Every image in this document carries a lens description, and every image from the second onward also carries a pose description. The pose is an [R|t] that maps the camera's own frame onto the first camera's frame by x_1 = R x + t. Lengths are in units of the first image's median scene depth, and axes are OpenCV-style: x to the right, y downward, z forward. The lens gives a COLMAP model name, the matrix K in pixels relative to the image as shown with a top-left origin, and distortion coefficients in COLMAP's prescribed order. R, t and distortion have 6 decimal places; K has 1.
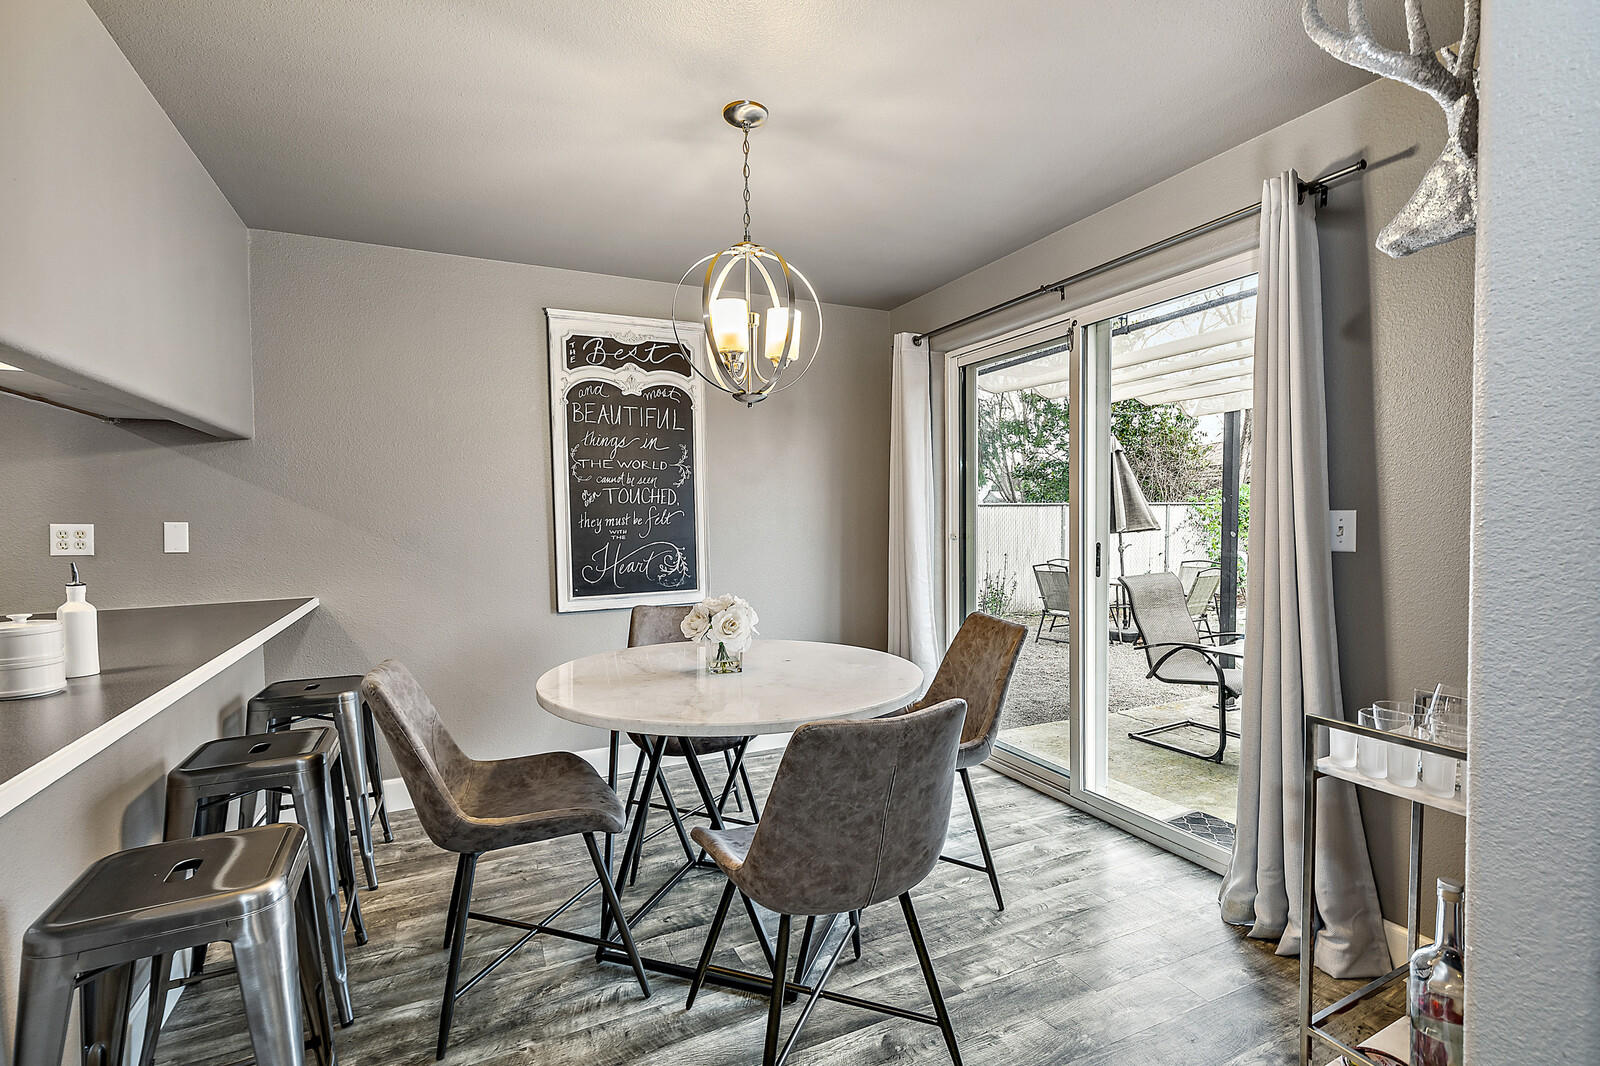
lens RADIAL K [[736.2, 0, 805.9], [0, 736.2, 544.9], [0, 0, 1]] dist [0.008465, -0.000055]
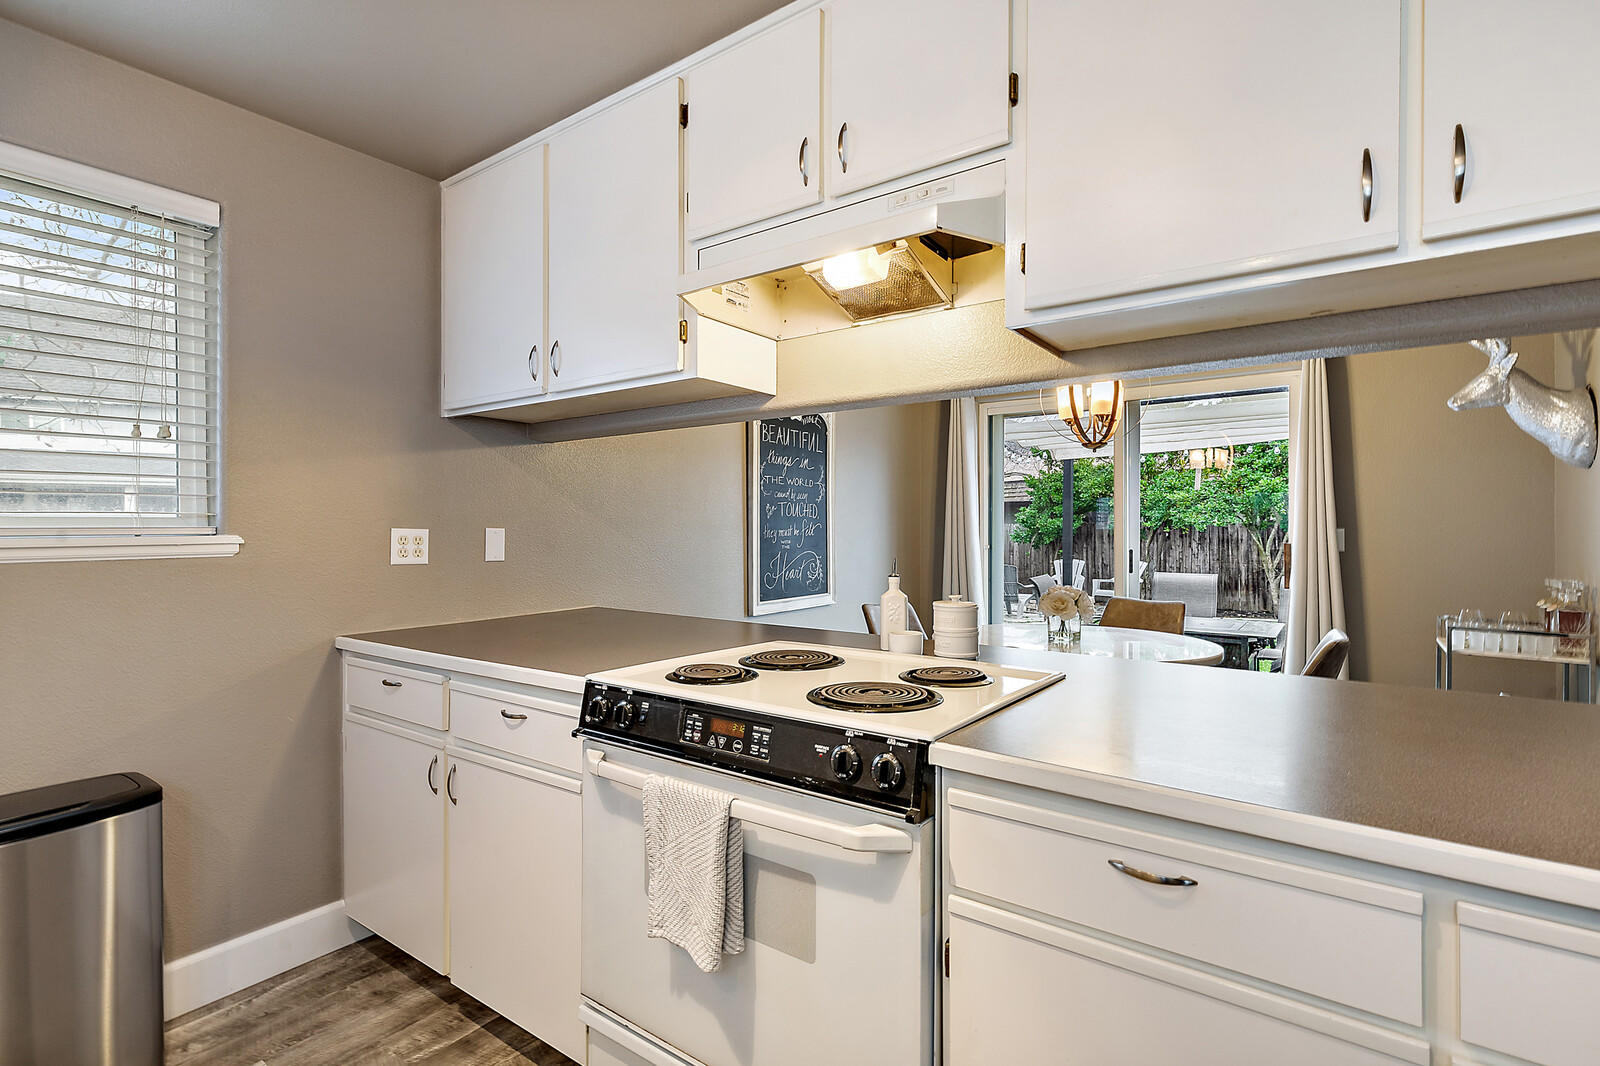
lens RADIAL K [[757.7, 0, 807.7], [0, 757.7, 528.7], [0, 0, 1]] dist [0.007066, -0.000163]
pose [[0.882398, 0.011125, 0.470373, -0.841279], [0.010647, 0.998992, -0.043600, 0.013722], [-0.470384, 0.043481, 0.881390, -0.018624]]
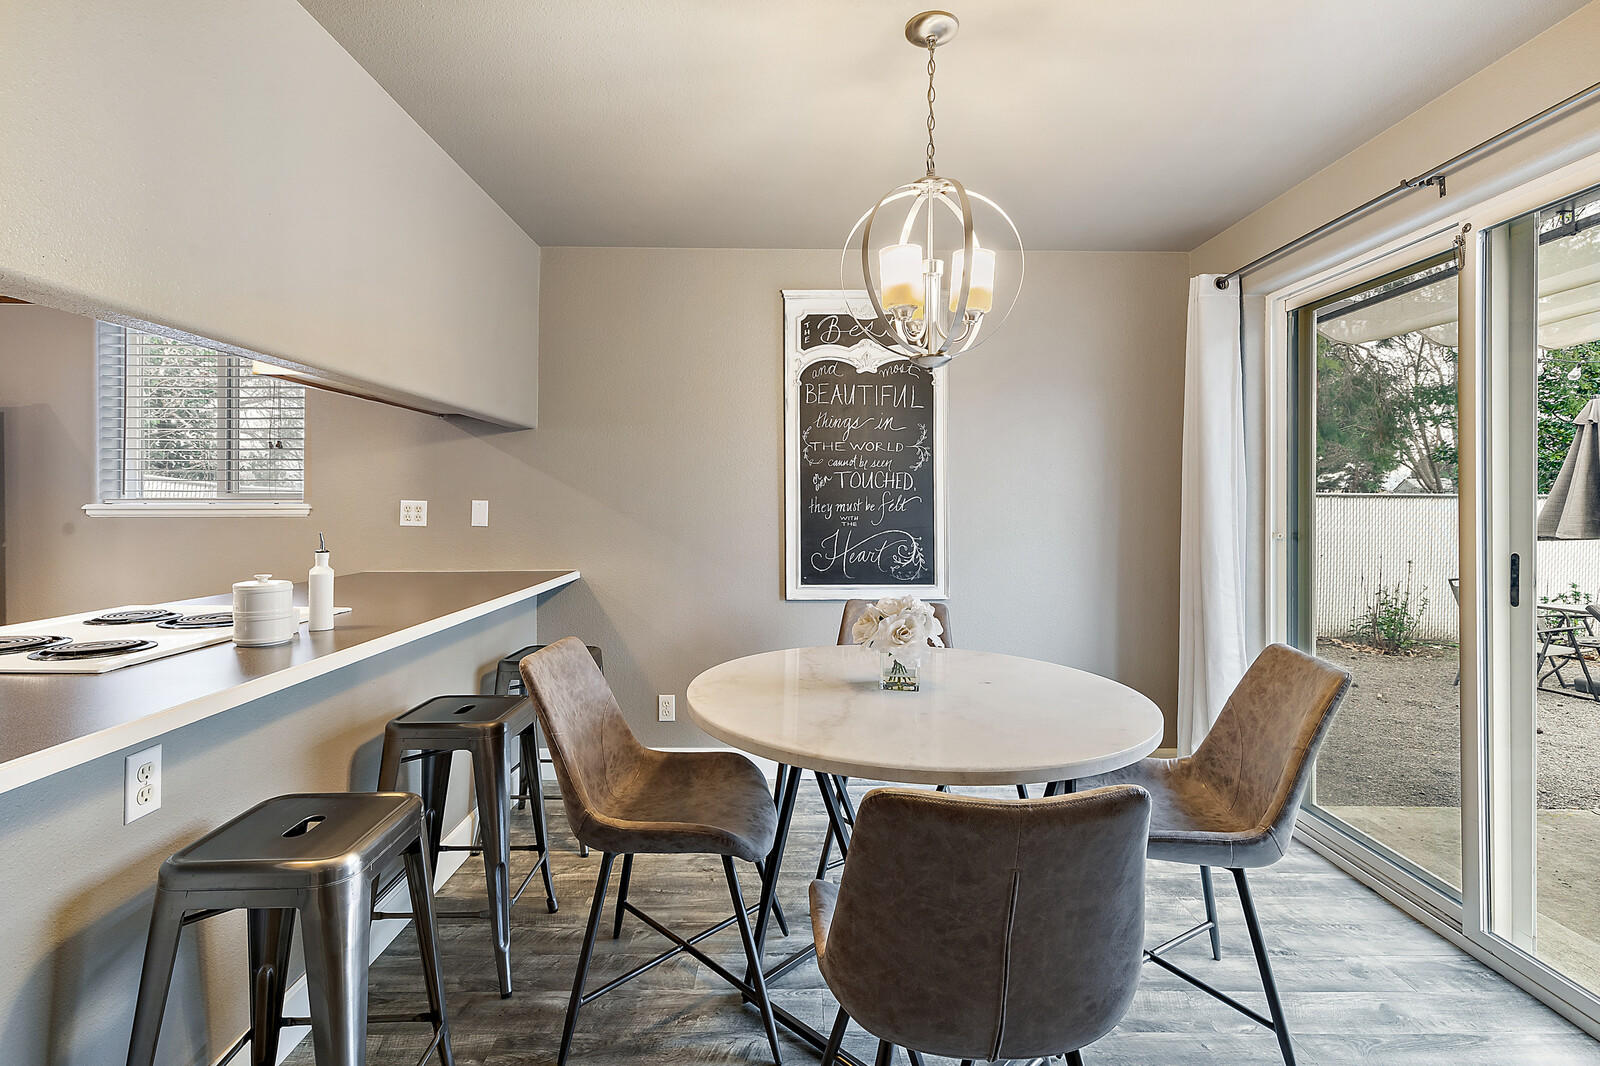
lens RADIAL K [[747.6, 0, 799.4], [0, 747.6, 499.5], [0, 0, 1]] dist [0.008356, -0.000248]
pose [[0.905832, 0.015183, -0.423364, 0.100955], [-0.033515, 0.998794, -0.035890, -0.005563], [0.422309, 0.046700, 0.905248, 0.120299]]
